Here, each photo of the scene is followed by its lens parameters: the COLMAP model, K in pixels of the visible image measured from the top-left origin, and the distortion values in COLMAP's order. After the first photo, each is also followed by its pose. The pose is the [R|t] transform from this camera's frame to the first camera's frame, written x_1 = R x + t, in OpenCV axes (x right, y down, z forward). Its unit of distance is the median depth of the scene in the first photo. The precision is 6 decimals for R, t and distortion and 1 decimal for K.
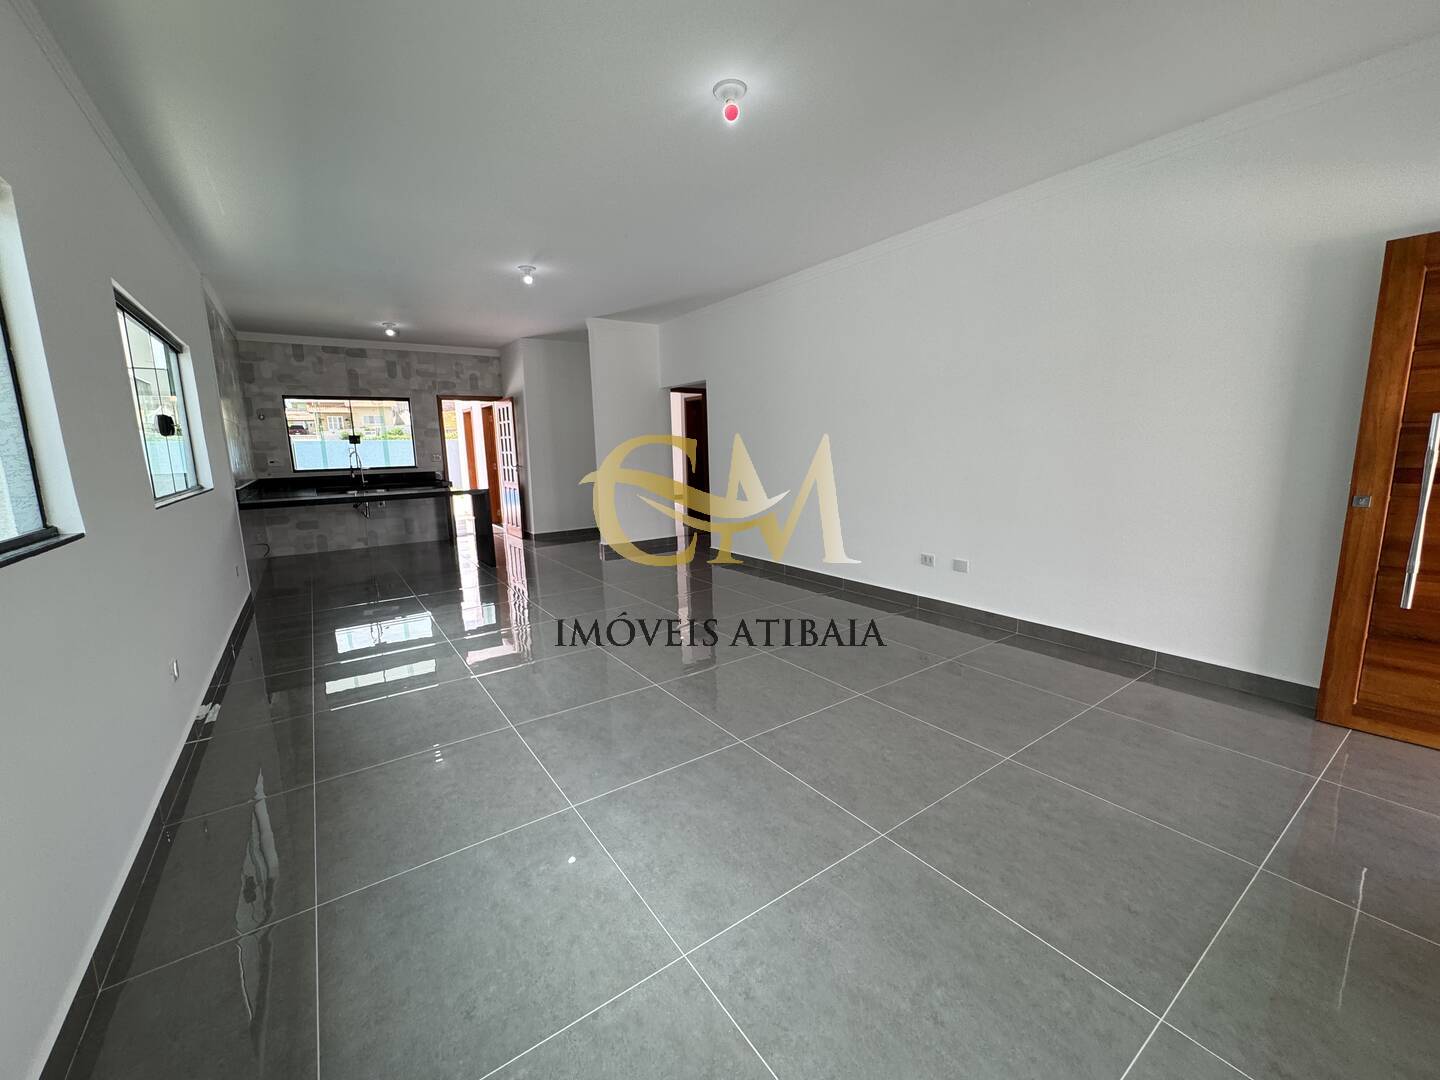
lens RADIAL K [[576.2, 0, 718.0], [0, 576.2, 543.4], [0, 0, 1]] dist [0.002029, 0.000067]
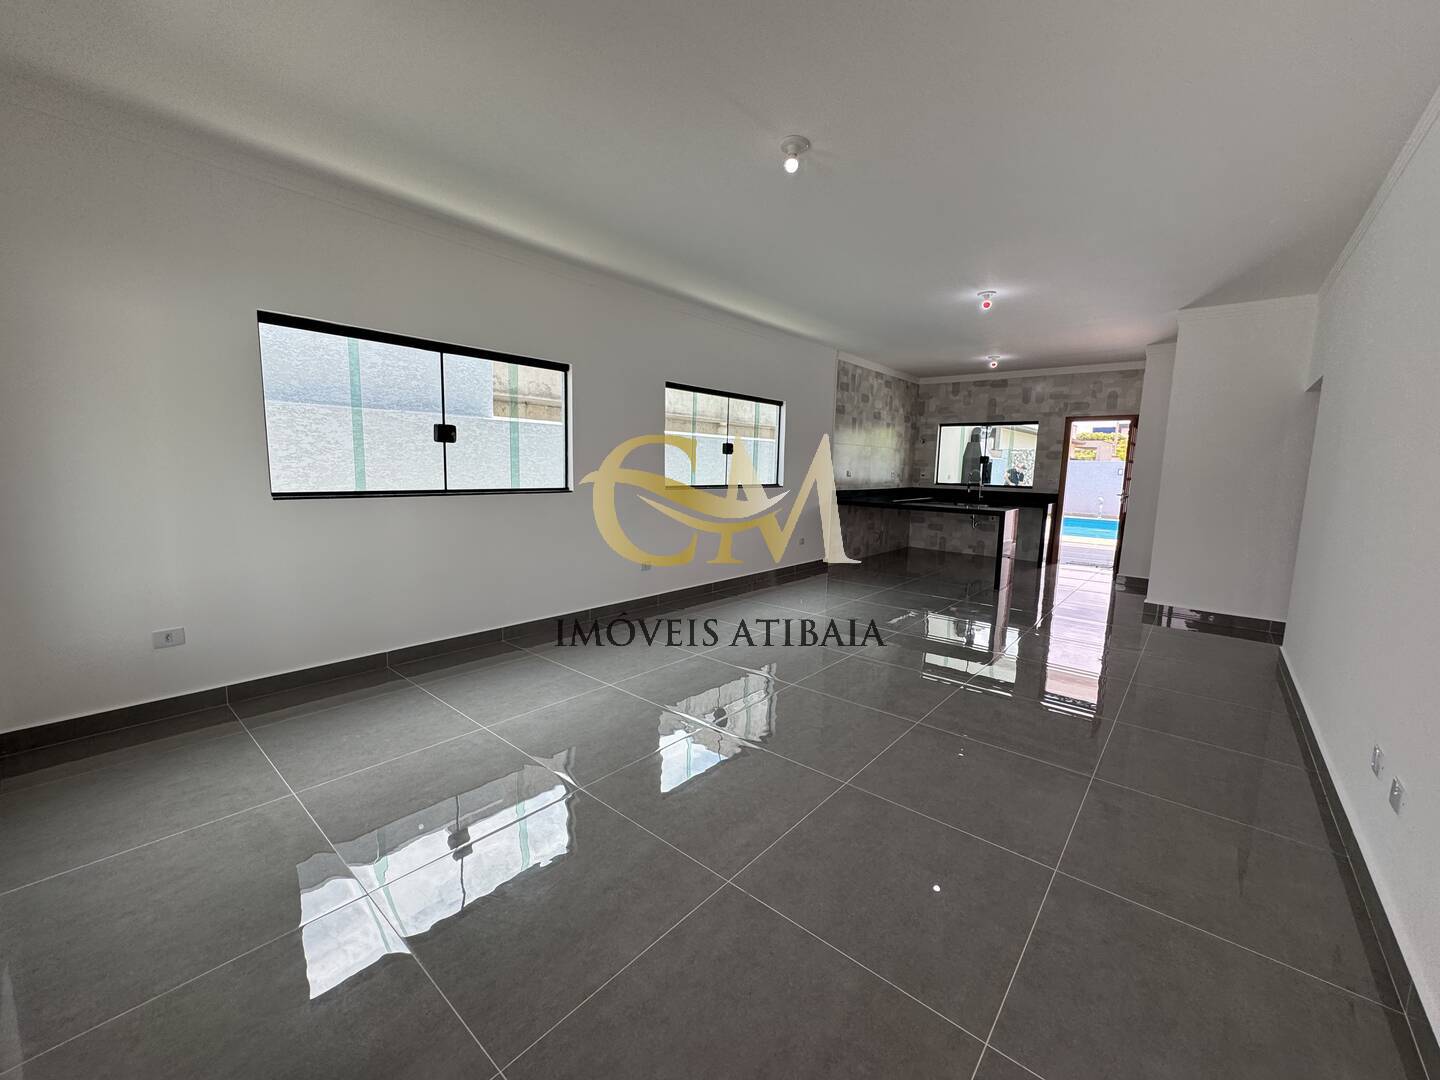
lens RADIAL K [[576.2, 0, 713.8], [0, 576.2, 538.6], [0, 0, 1]] dist [0.002029, 0.000067]
pose [[0.245399, 0.155396, -0.956886, 0.371188], [-0.194829, 0.974835, 0.108346, -0.049973], [0.949643, 0.159842, 0.269499, 0.221438]]
